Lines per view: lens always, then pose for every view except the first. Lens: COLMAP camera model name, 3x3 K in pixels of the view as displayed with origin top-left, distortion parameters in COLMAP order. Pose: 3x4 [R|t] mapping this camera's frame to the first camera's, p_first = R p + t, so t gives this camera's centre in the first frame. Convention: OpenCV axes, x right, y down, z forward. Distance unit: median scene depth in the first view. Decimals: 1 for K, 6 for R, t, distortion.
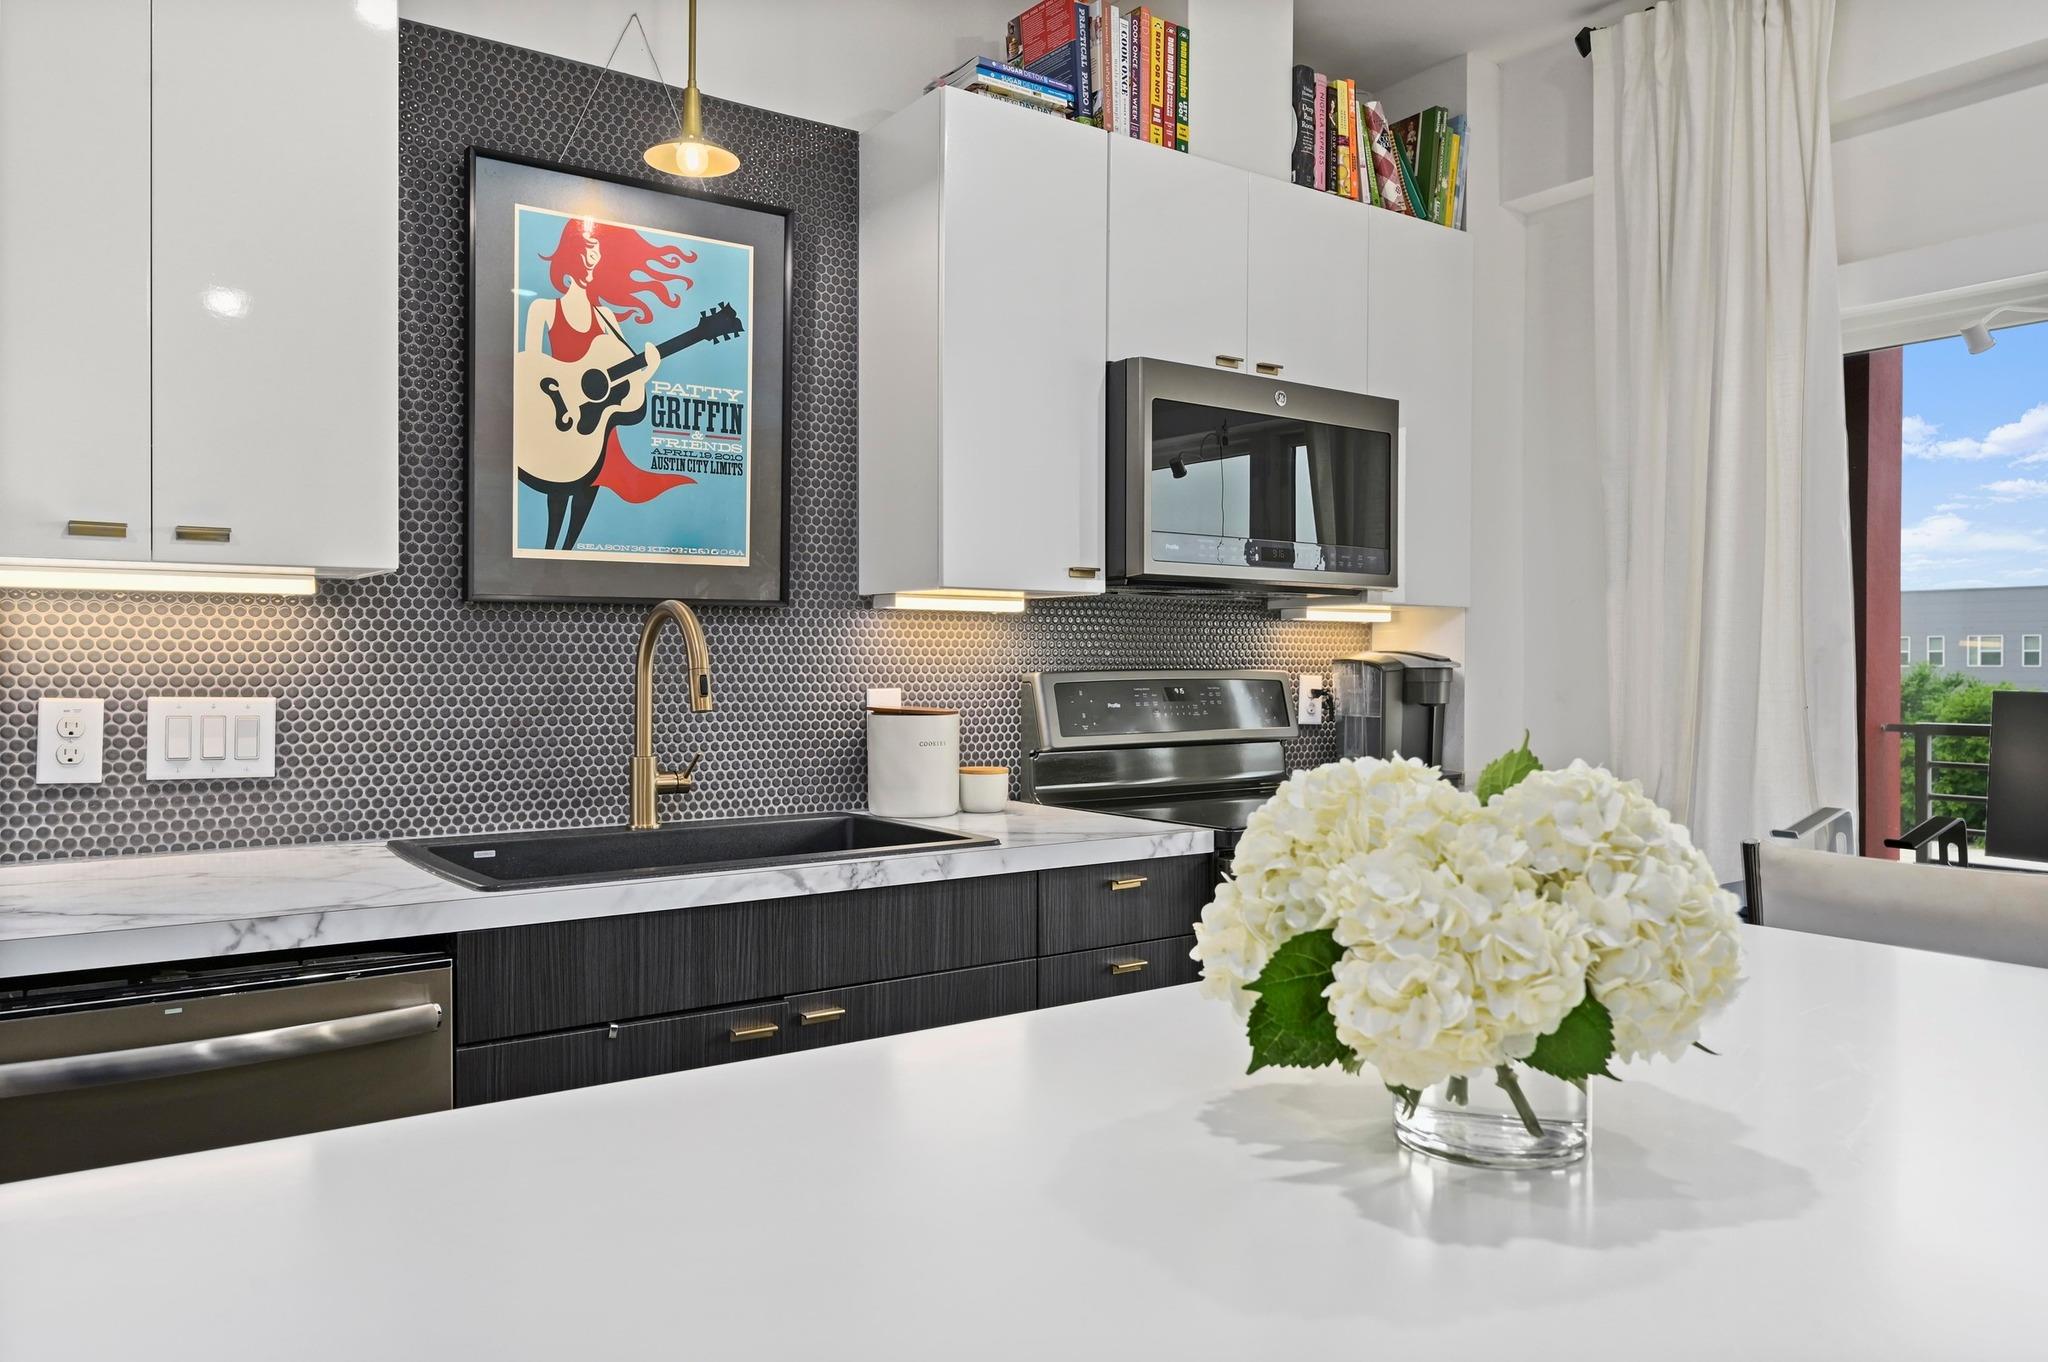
lens RADIAL K [[1429.9, 0, 1036.8], [0, 1429.9, 671.6], [0, 0, 1]] dist [-0.007317, 0.005881]
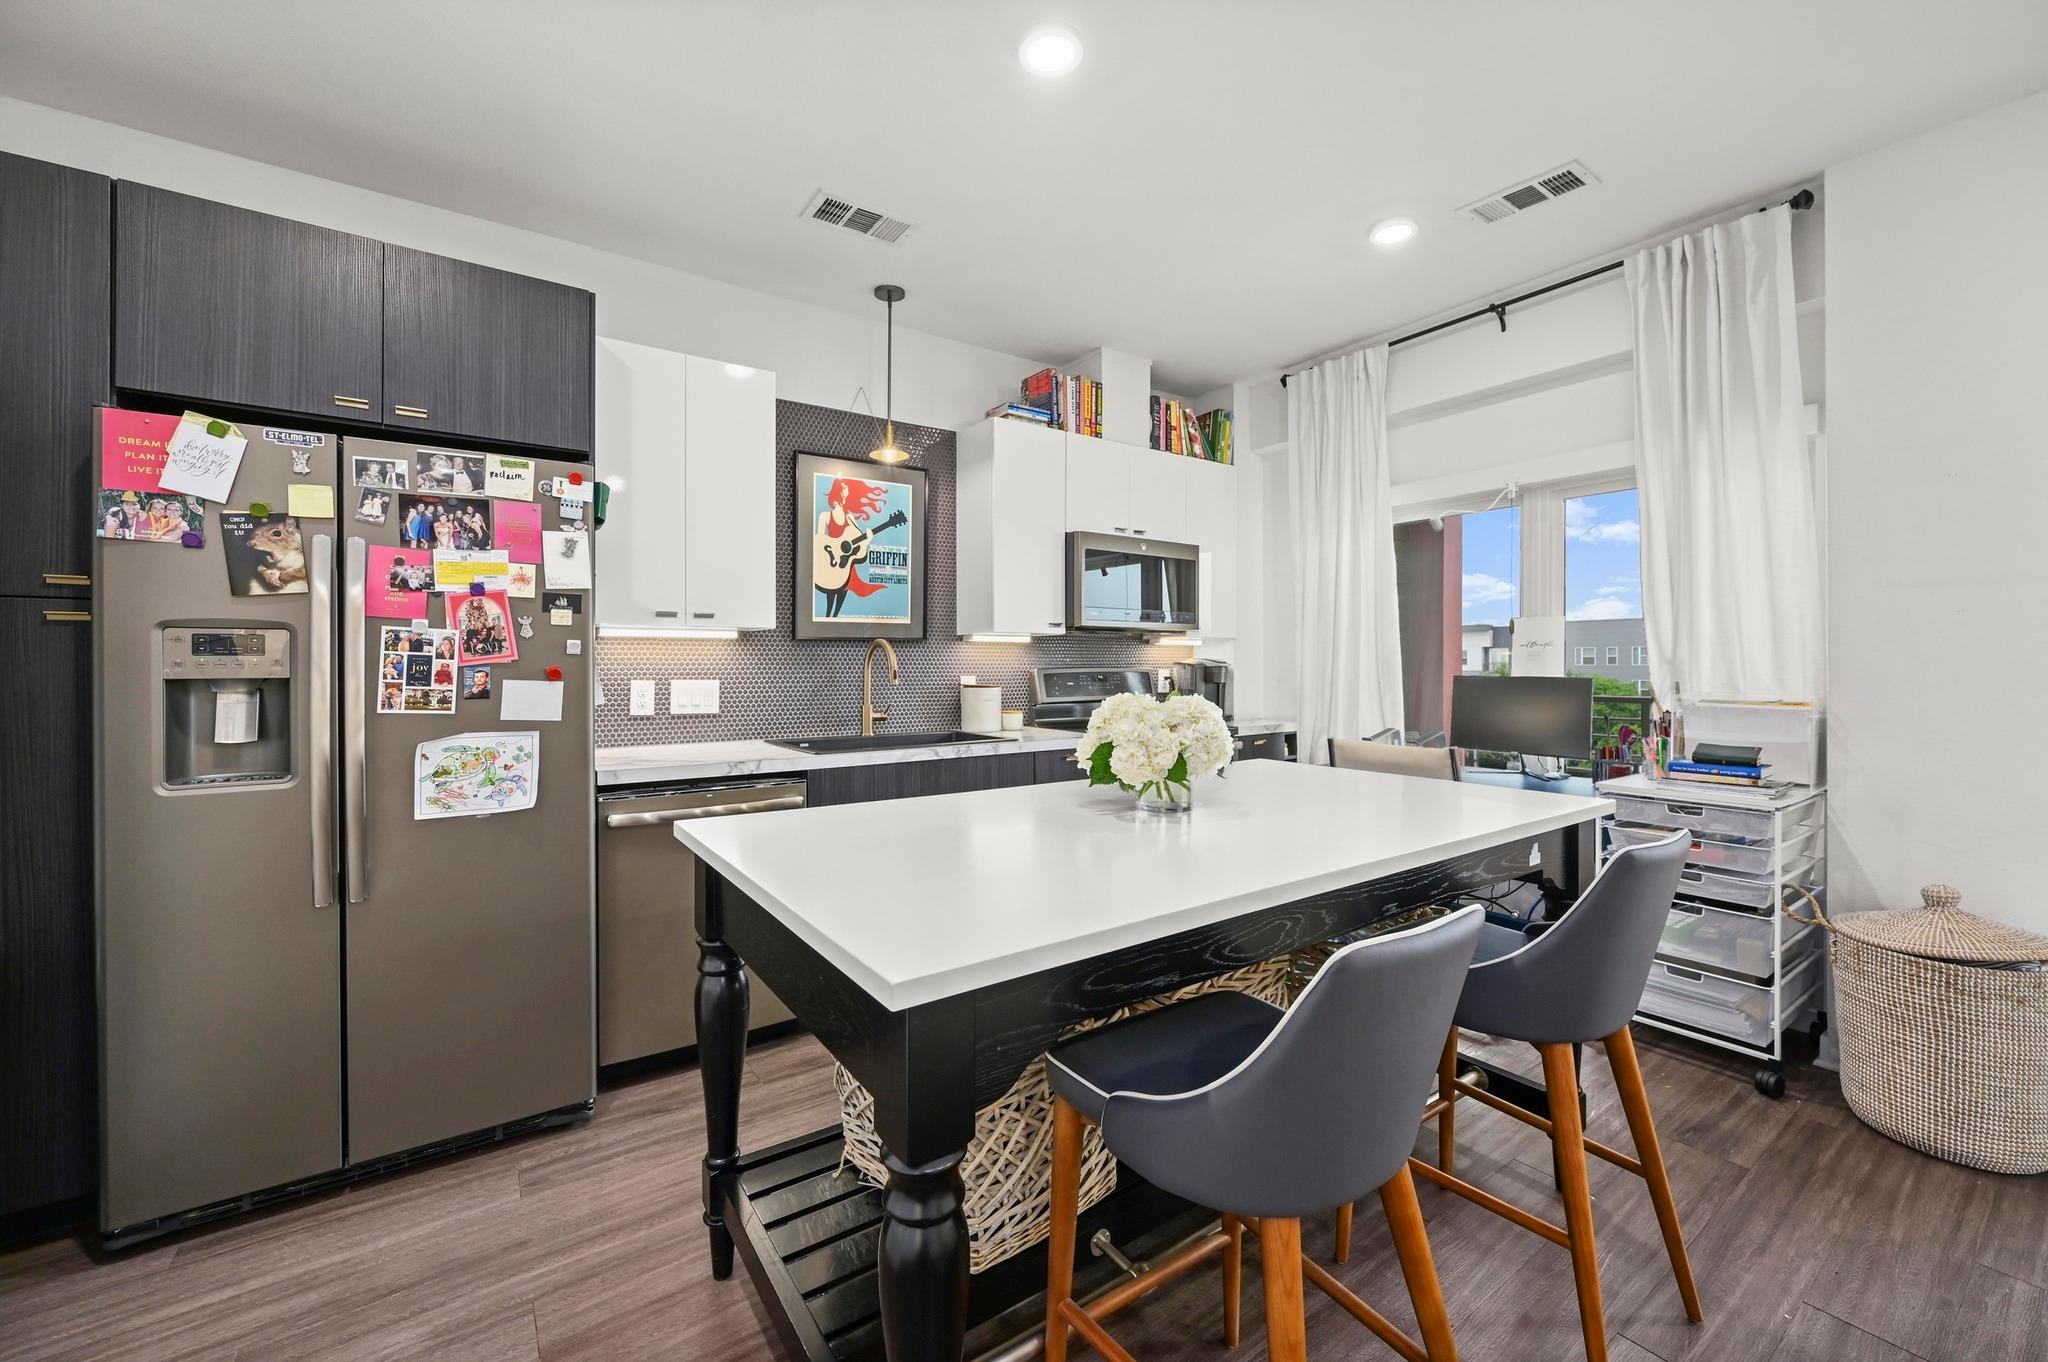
lens RADIAL K [[818.1, 0, 1034.5], [0, 818.1, 661.5], [0, 0, 1]] dist [-0.001452, -0.000409]
pose [[0.999929, -0.004108, -0.011213, 0.014063], [0.003994, 0.999940, -0.010151, 0.002089], [0.011254, 0.010106, 0.999886, -0.317938]]
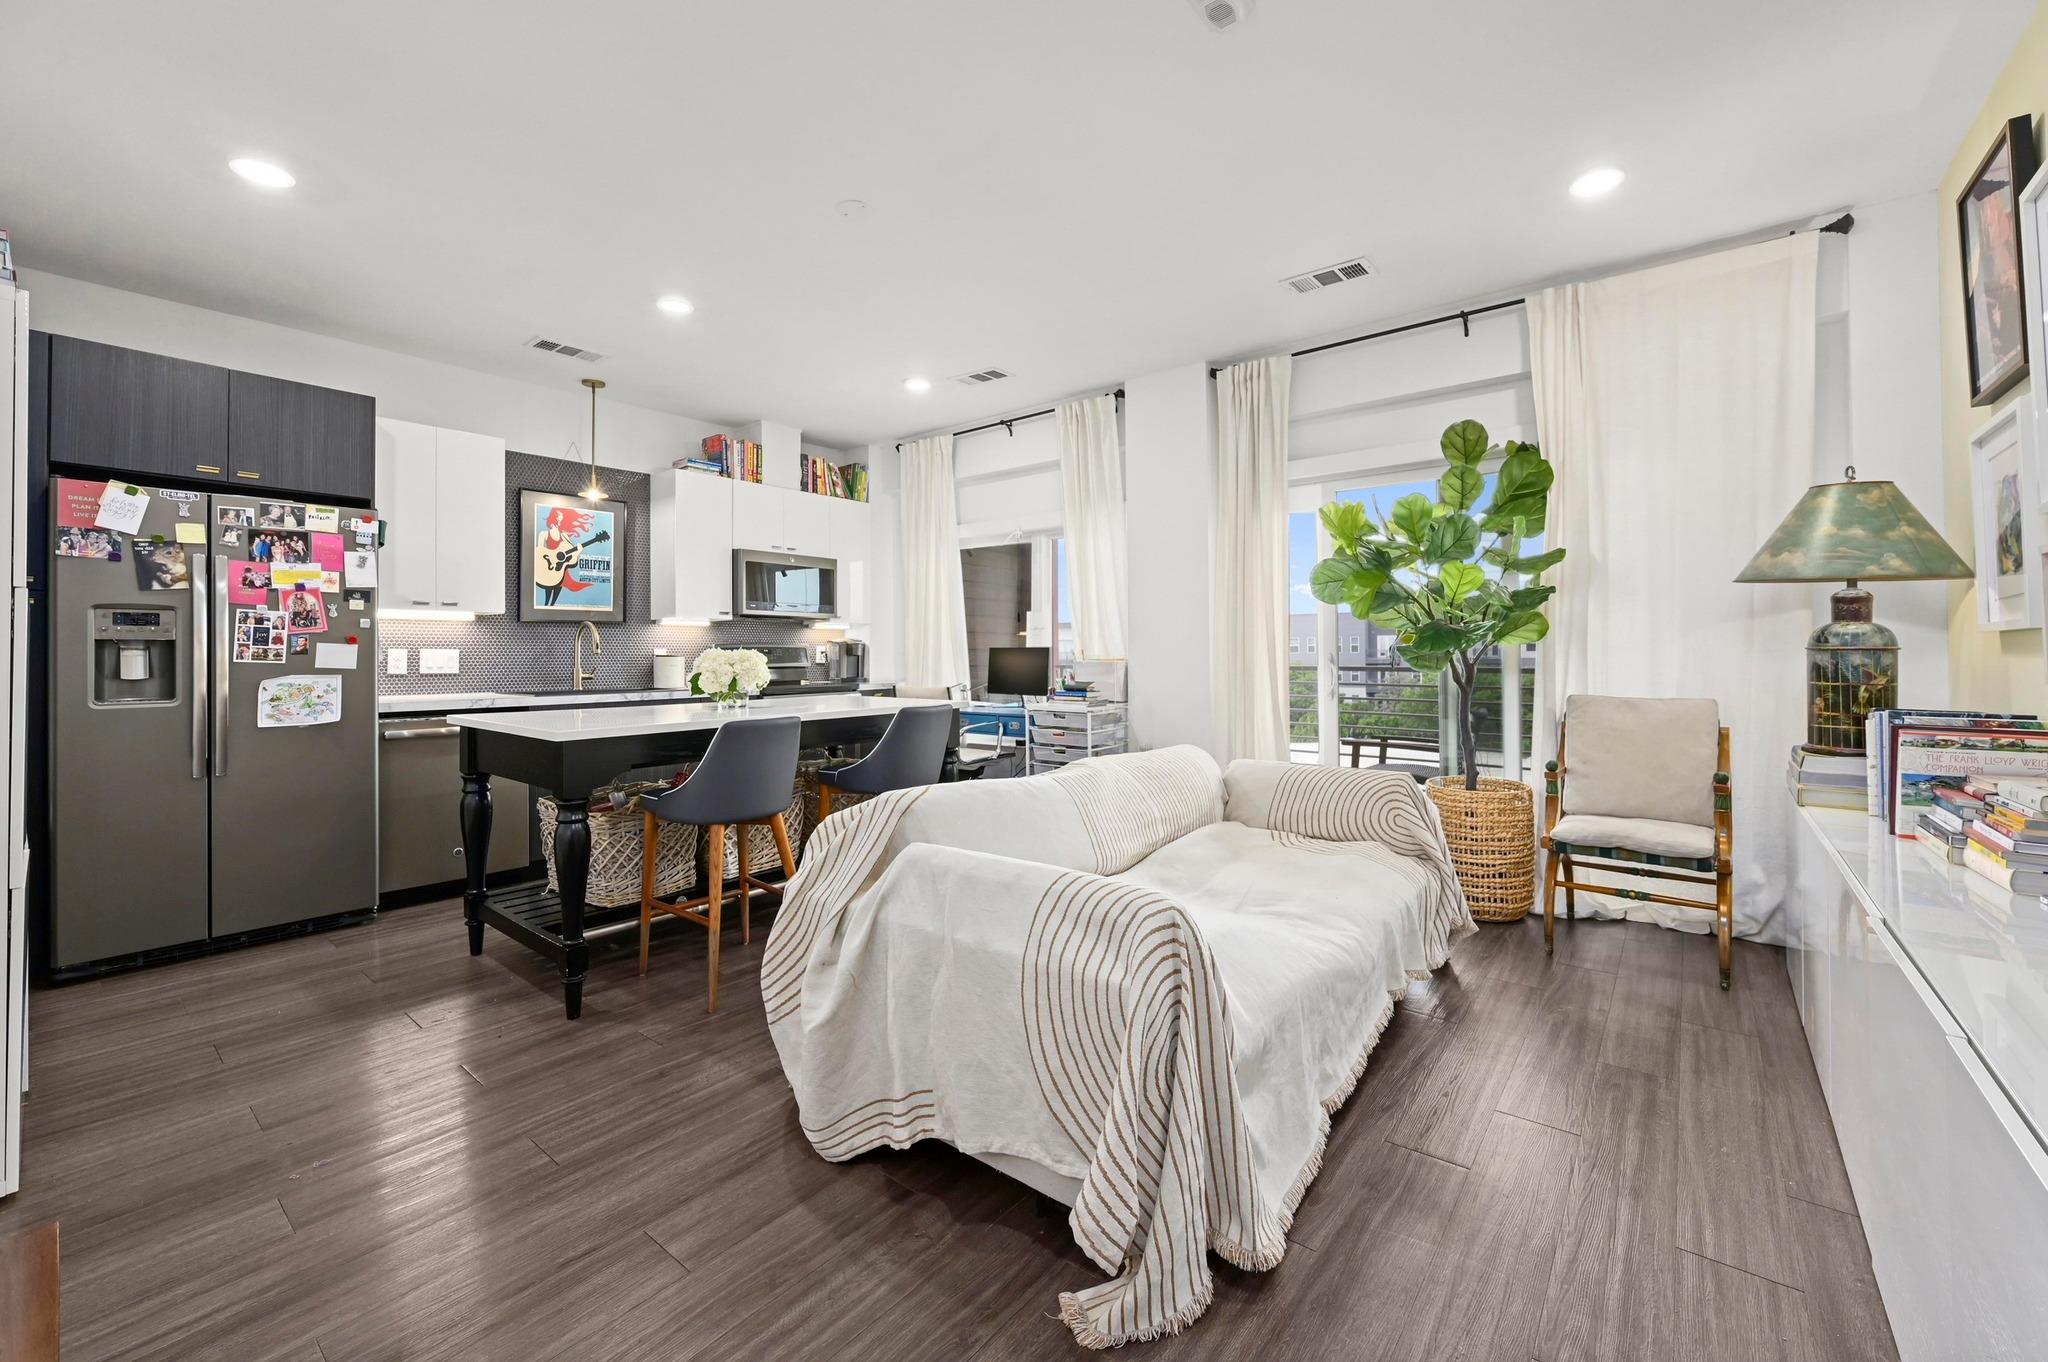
lens RADIAL K [[818.1, 0, 1029.0], [0, 818.1, 646.7], [0, 0, 1]] dist [-0.001452, -0.000409]
pose [[0.966180, -0.003823, 0.257839, 0.234520], [0.007633, 0.999876, -0.013778, 0.040665], [-0.257755, 0.015280, 0.966090, -1.038722]]
